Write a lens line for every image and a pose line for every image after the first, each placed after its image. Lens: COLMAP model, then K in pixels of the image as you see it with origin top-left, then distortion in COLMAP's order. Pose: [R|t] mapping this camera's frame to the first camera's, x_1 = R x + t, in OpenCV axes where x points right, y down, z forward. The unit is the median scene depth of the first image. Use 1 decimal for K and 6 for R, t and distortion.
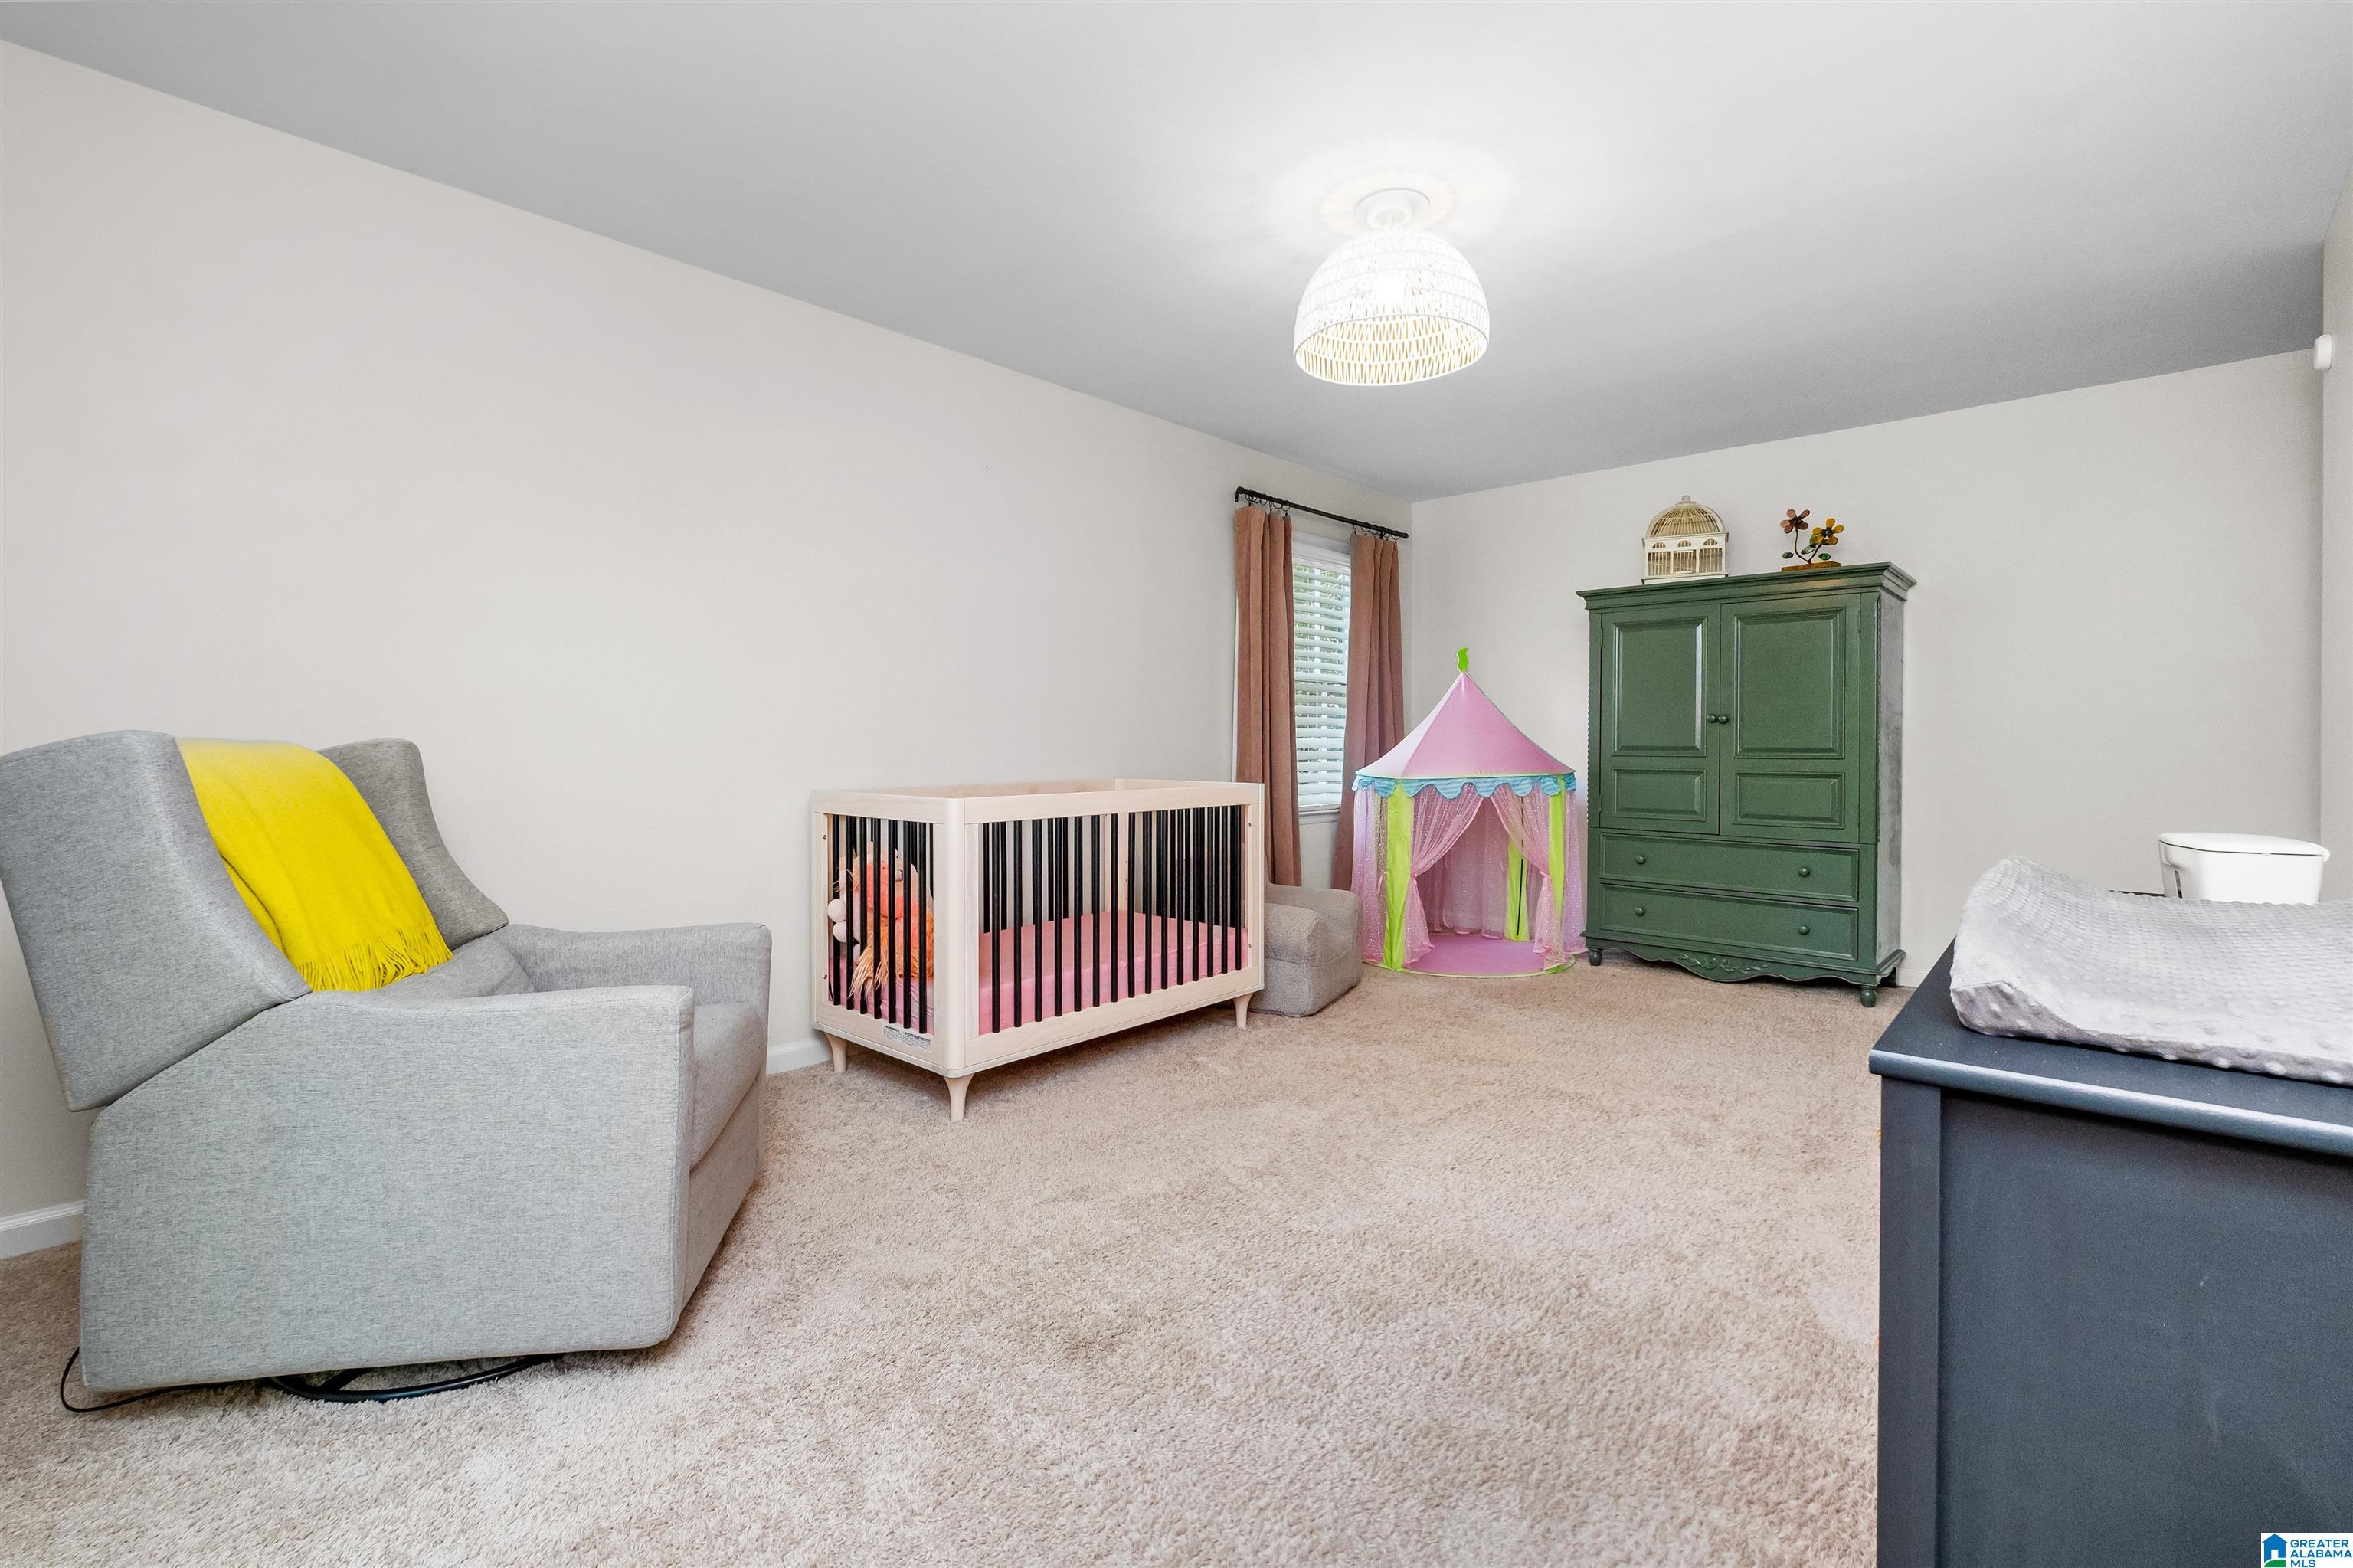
lens RADIAL K [[1029.4, 0, 1196.4], [0, 1029.4, 771.3], [0, 0, 1]] dist [-0.005209, 0.000955]
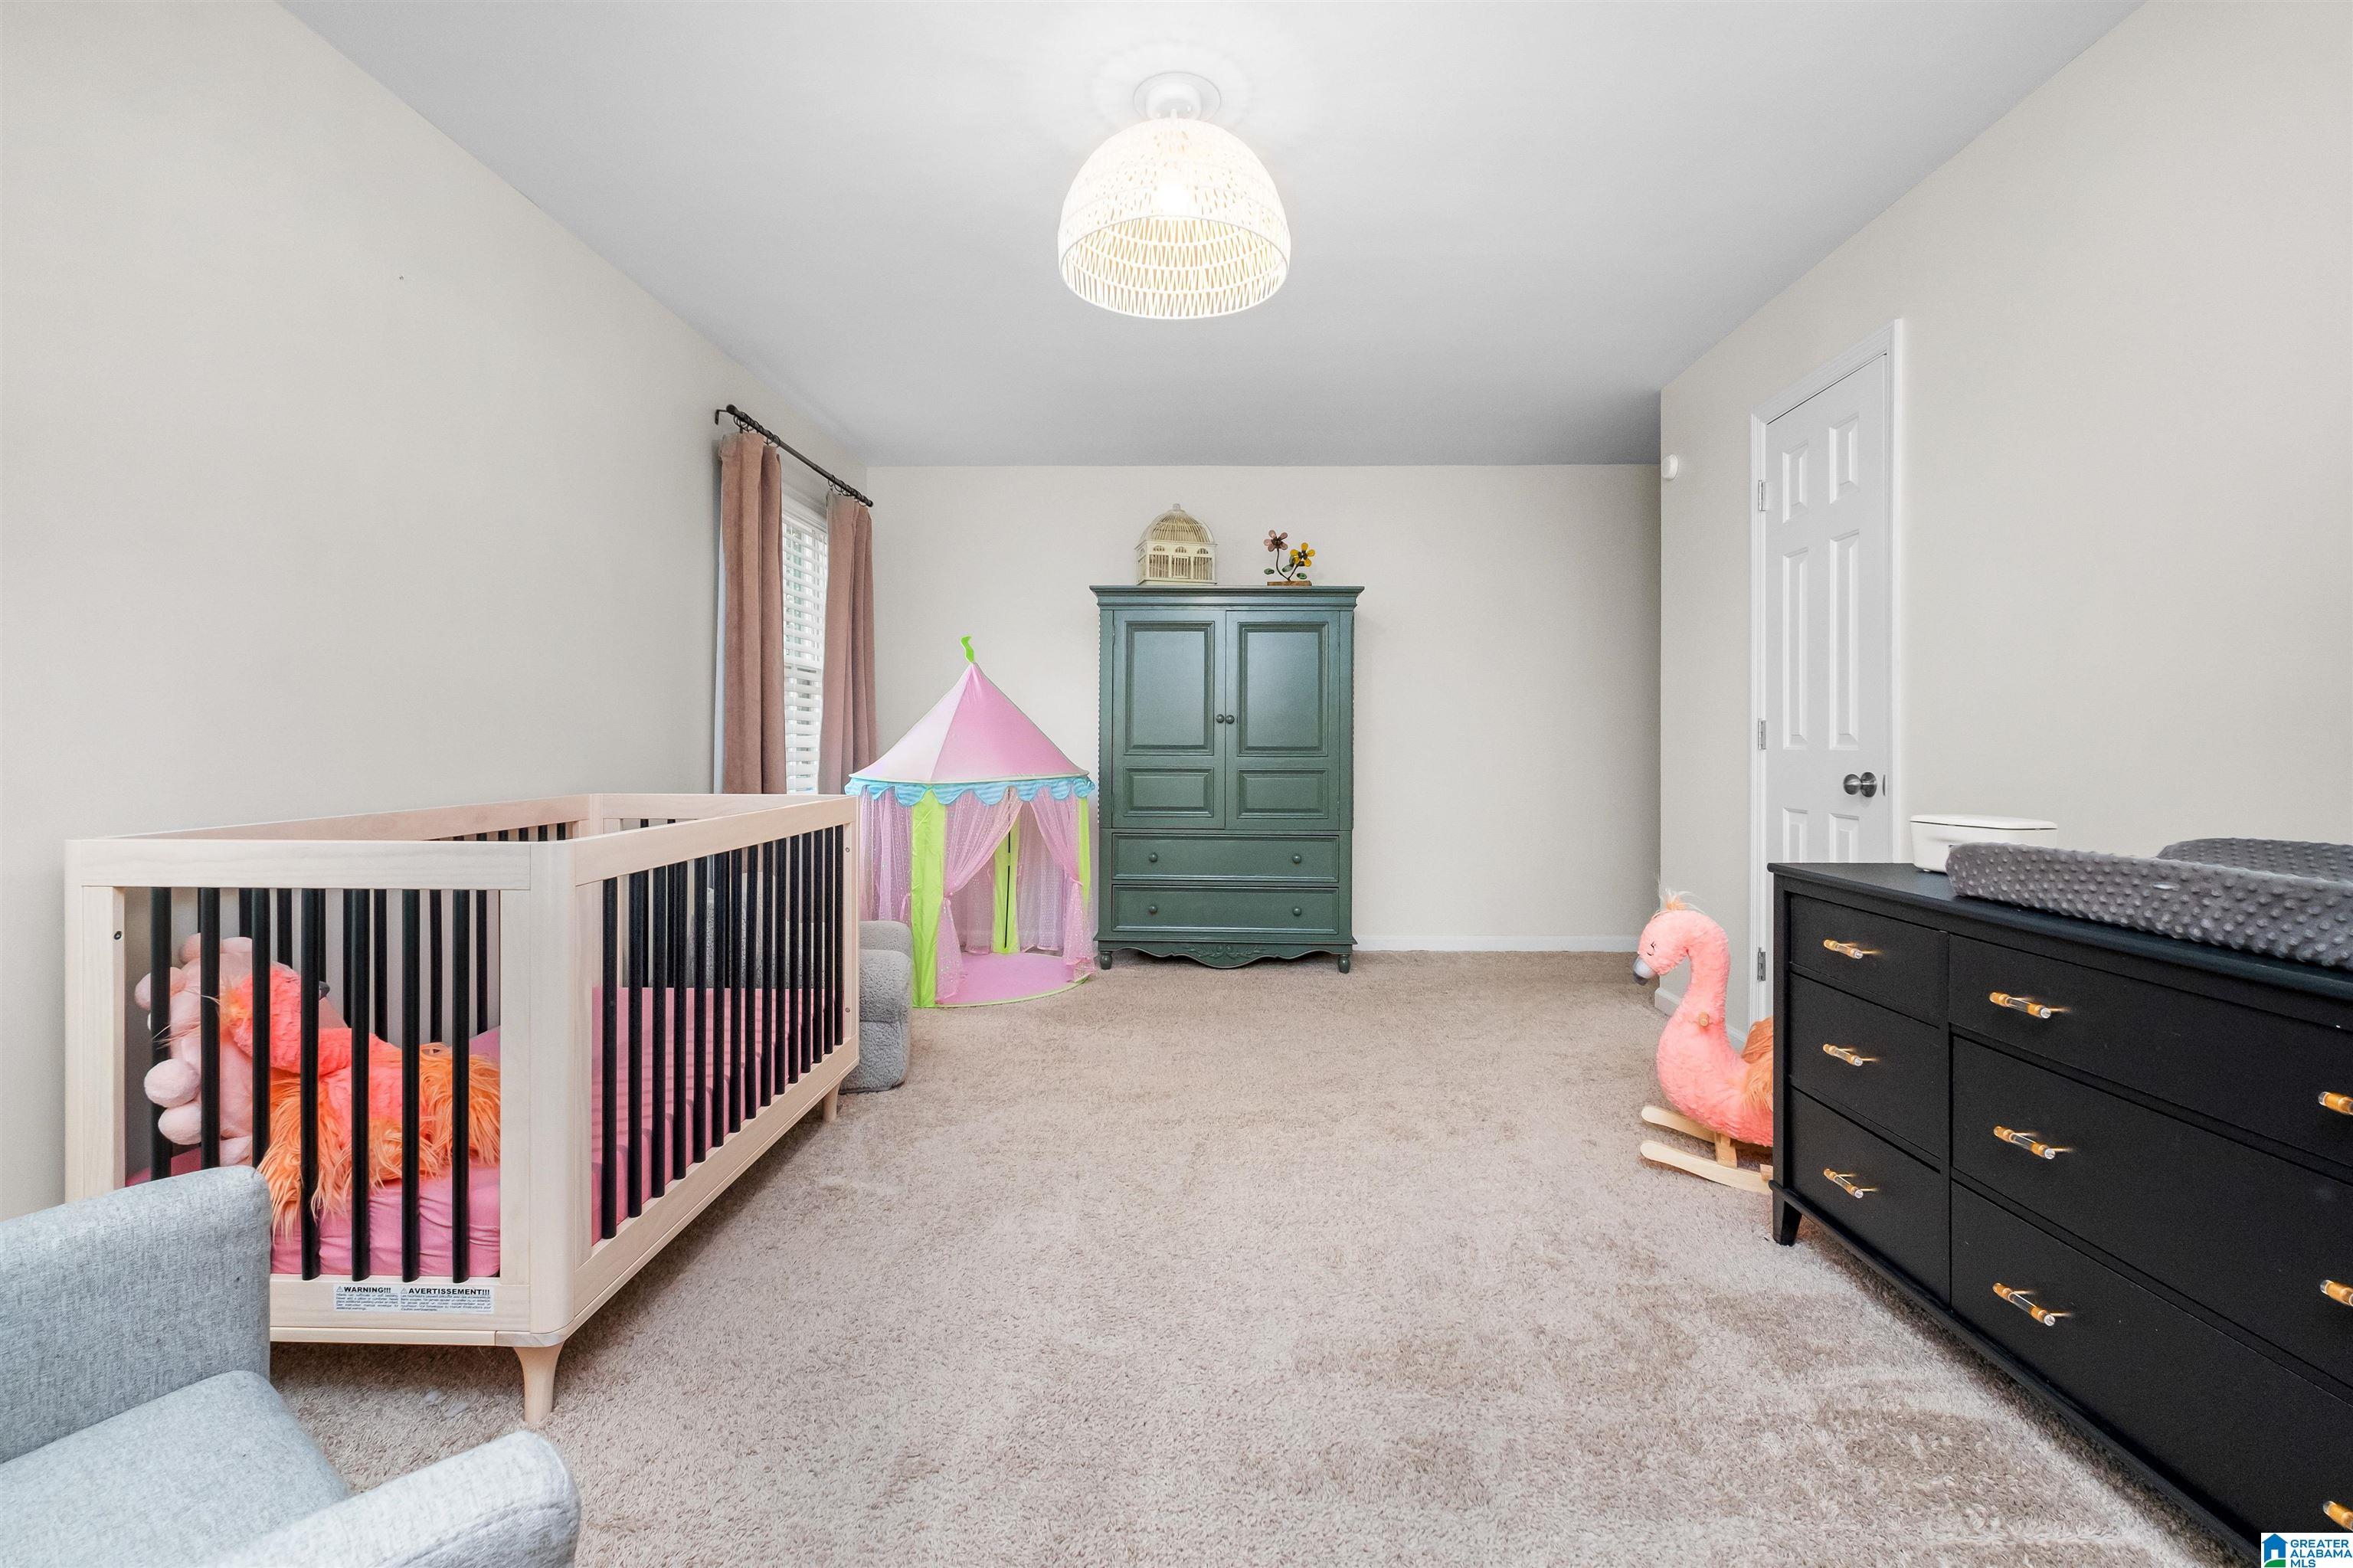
lens RADIAL K [[1029.4, 0, 1170.4], [0, 1029.4, 758.9], [0, 0, 1]] dist [-0.005209, 0.000955]
pose [[0.765329, -0.009525, 0.643568, -0.218433], [0.016412, 0.999854, -0.004719, -0.006592], [-0.643430, 0.014174, 0.765374, 0.232198]]
